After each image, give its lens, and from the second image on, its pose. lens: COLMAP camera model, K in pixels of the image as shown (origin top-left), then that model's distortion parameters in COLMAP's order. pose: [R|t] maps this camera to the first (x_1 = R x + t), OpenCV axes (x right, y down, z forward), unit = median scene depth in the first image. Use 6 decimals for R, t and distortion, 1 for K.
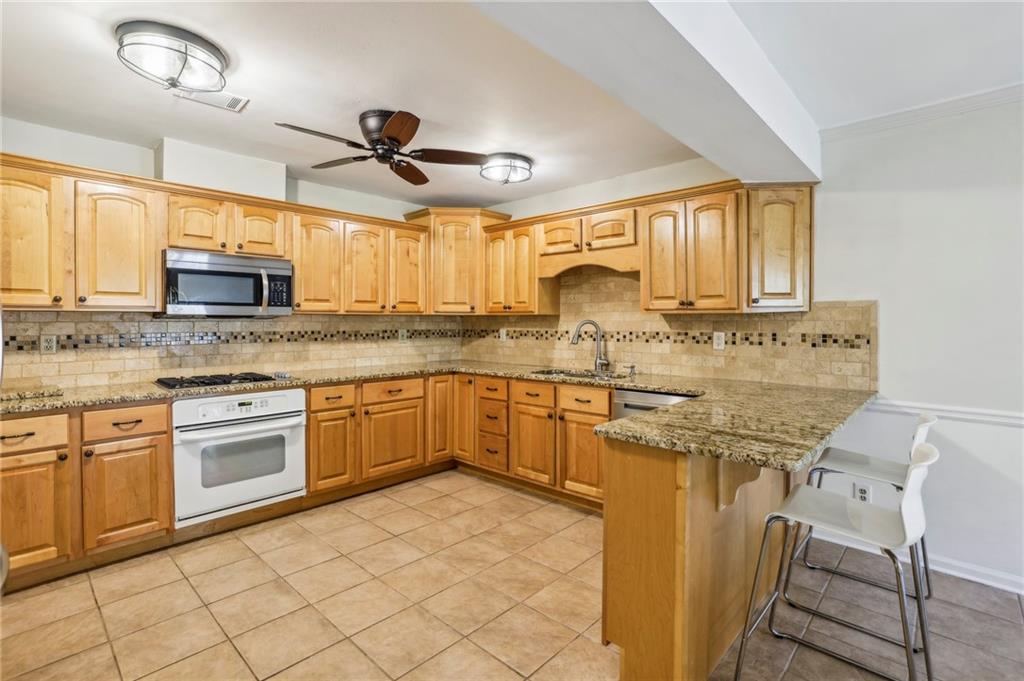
lens RADIAL K [[478.1, 0, 510.0], [0, 478.1, 321.2], [0, 0, 1]] dist [-0.033137, 0.008876]
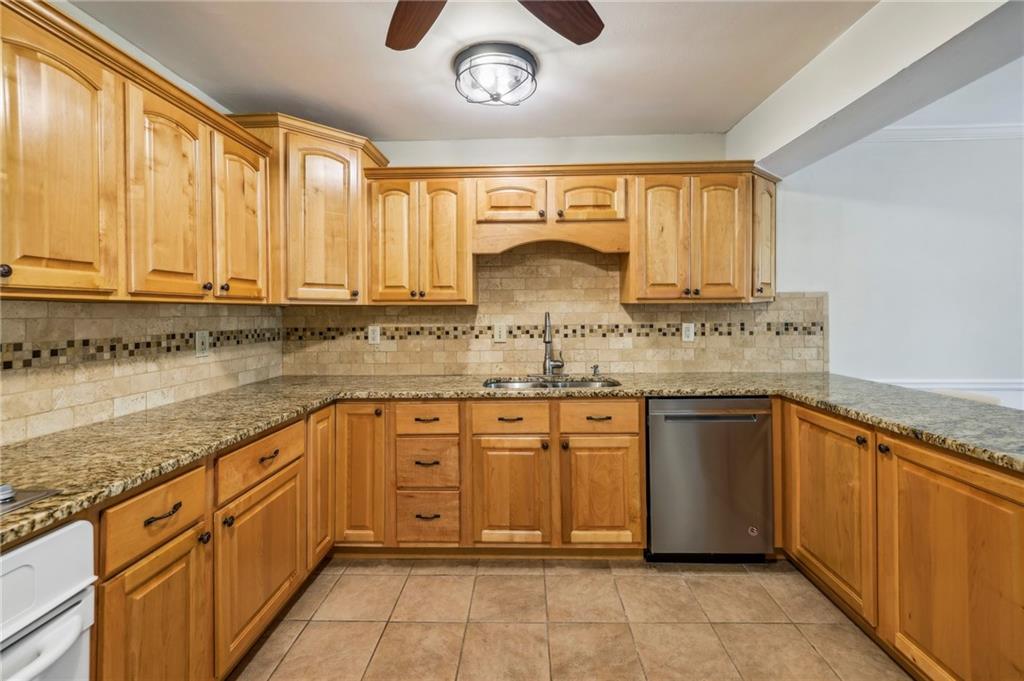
lens RADIAL K [[447.7, 0, 512.8], [0, 447.7, 311.4], [0, 0, 1]] dist [-0.027965, 0.006507]
pose [[0.751393, -0.004619, 0.659839, -0.387262], [0.008783, 0.999957, -0.003002, -0.000725], [-0.659797, 0.008051, 0.751401, 0.535018]]
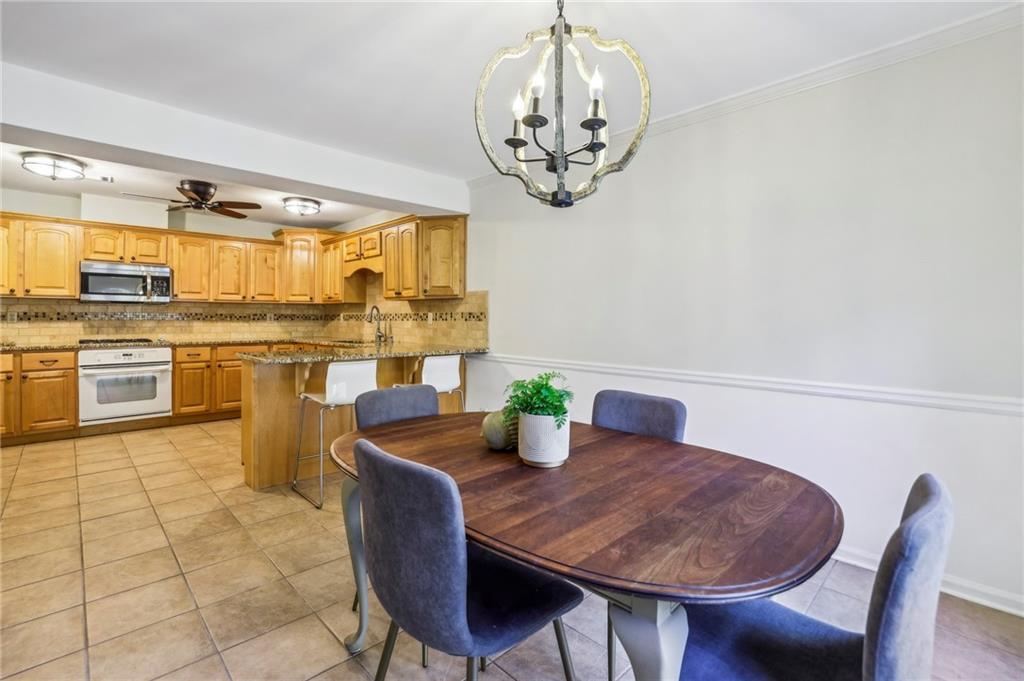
lens RADIAL K [[447.7, 0, 484.8], [0, 447.7, 316.2], [0, 0, 1]] dist [-0.027965, 0.006507]
pose [[0.998107, 0.002634, -0.061449, 0.664524], [-0.002865, 0.999989, -0.003667, 0.037086], [0.061439, 0.003836, 0.998103, -0.388375]]
